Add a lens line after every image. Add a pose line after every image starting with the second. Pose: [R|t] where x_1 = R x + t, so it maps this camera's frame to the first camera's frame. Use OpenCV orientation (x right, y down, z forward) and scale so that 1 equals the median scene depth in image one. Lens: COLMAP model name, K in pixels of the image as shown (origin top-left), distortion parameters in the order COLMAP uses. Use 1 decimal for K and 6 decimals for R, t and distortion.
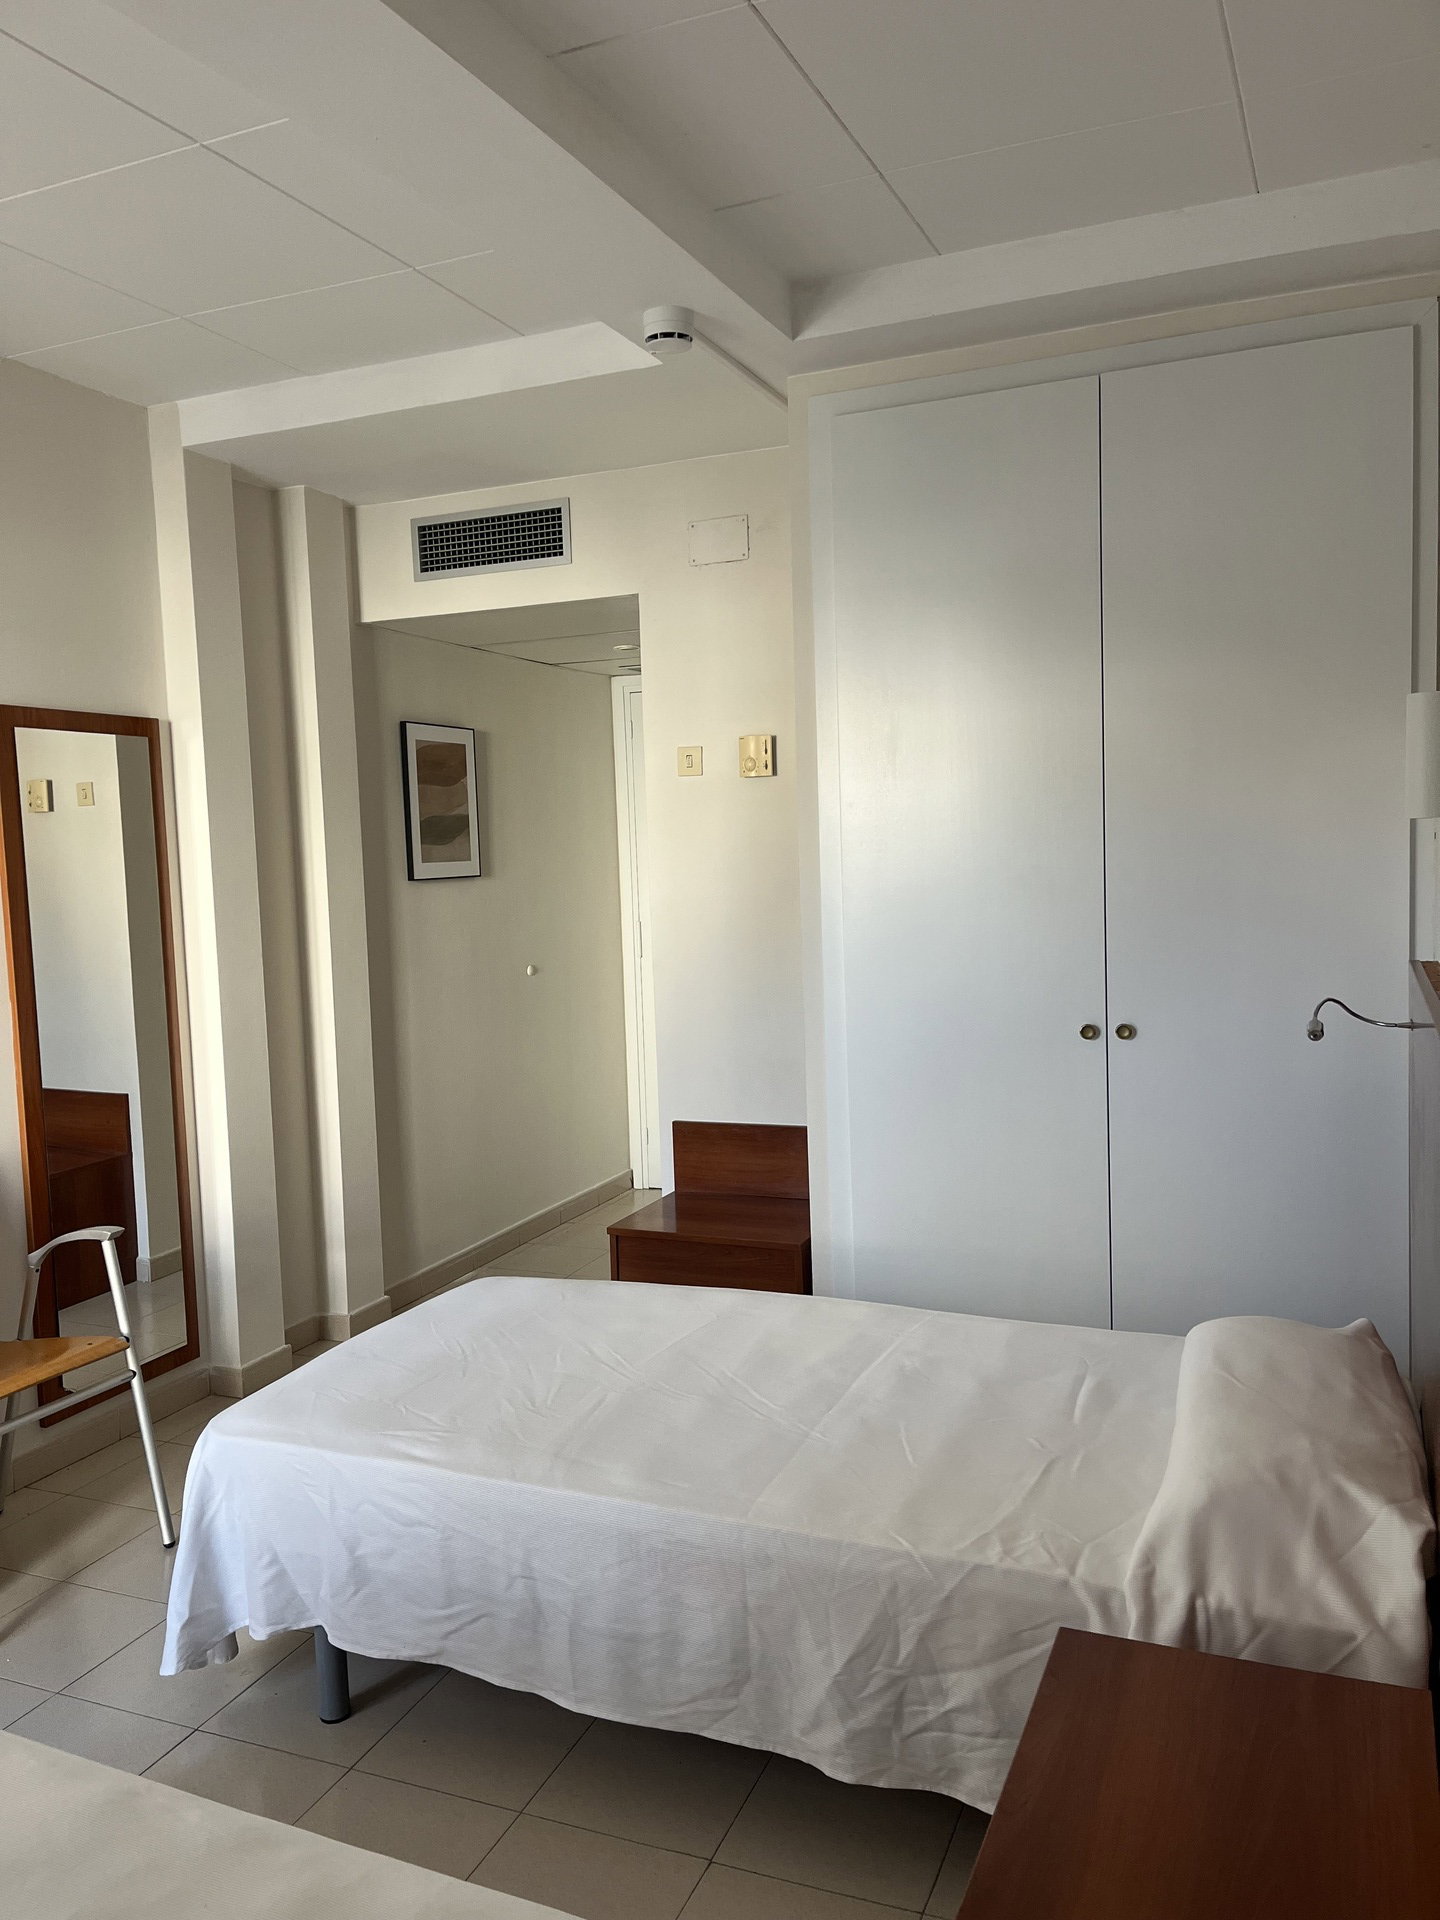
lens RADIAL K [[1464.9, 0, 720.0], [0, 1464.9, 960.0], [0, 0, 1]] dist [0.035124, -0.003112]
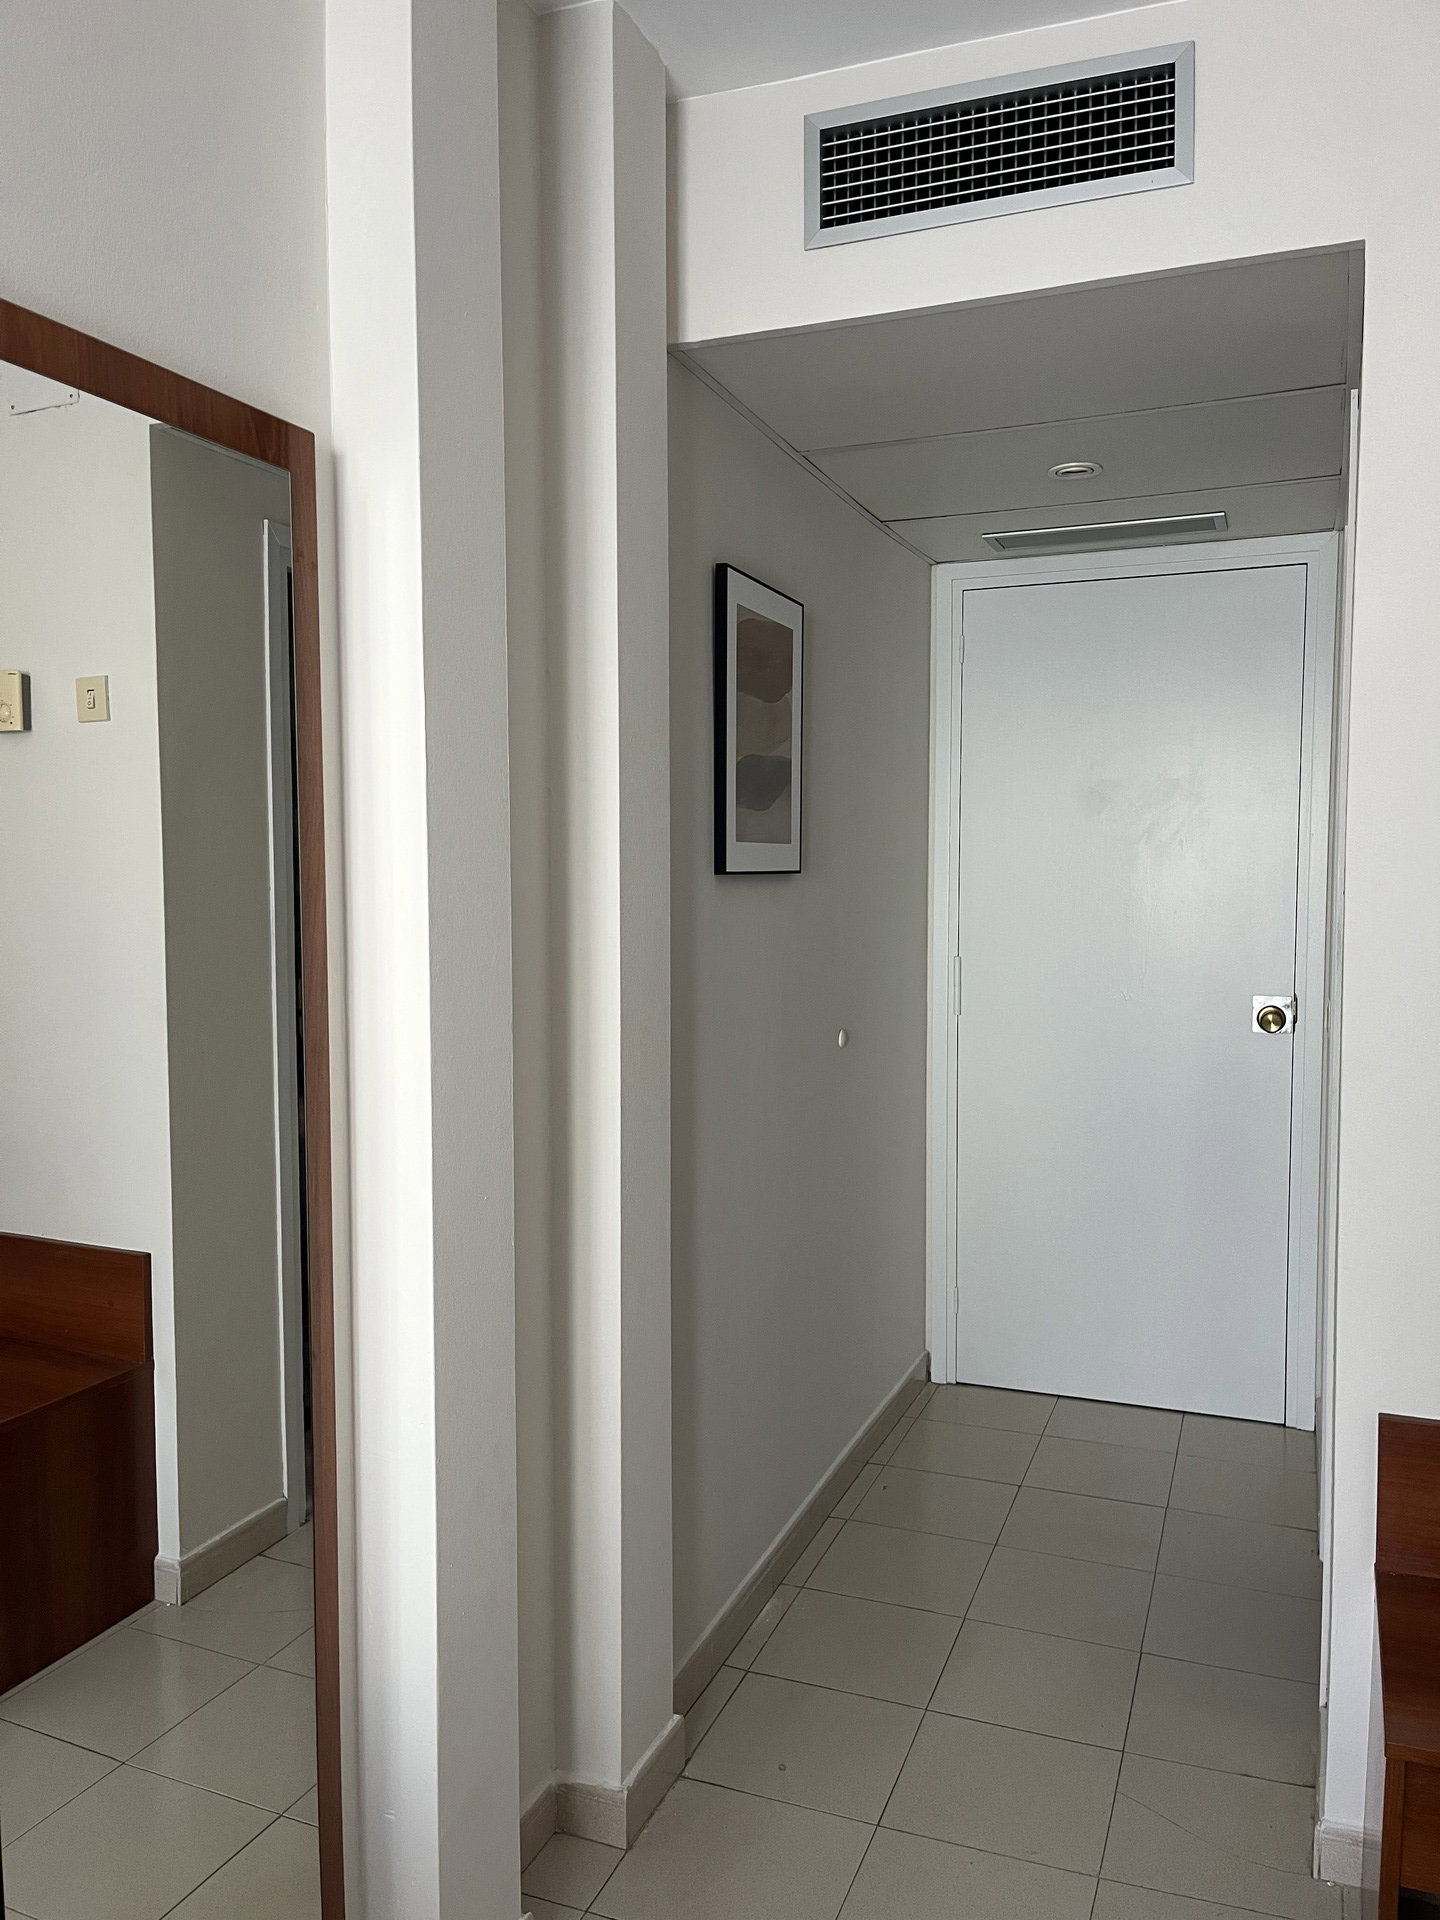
lens RADIAL K [[1464.9, 0, 720.0], [0, 1464.9, 960.0], [0, 0, 1]] dist [0.035124, -0.003112]
pose [[0.999423, 0.027400, 0.020091, -0.223108], [-0.027087, 0.999510, -0.015703, -0.016026], [-0.020511, 0.015150, 0.999675, 0.488002]]
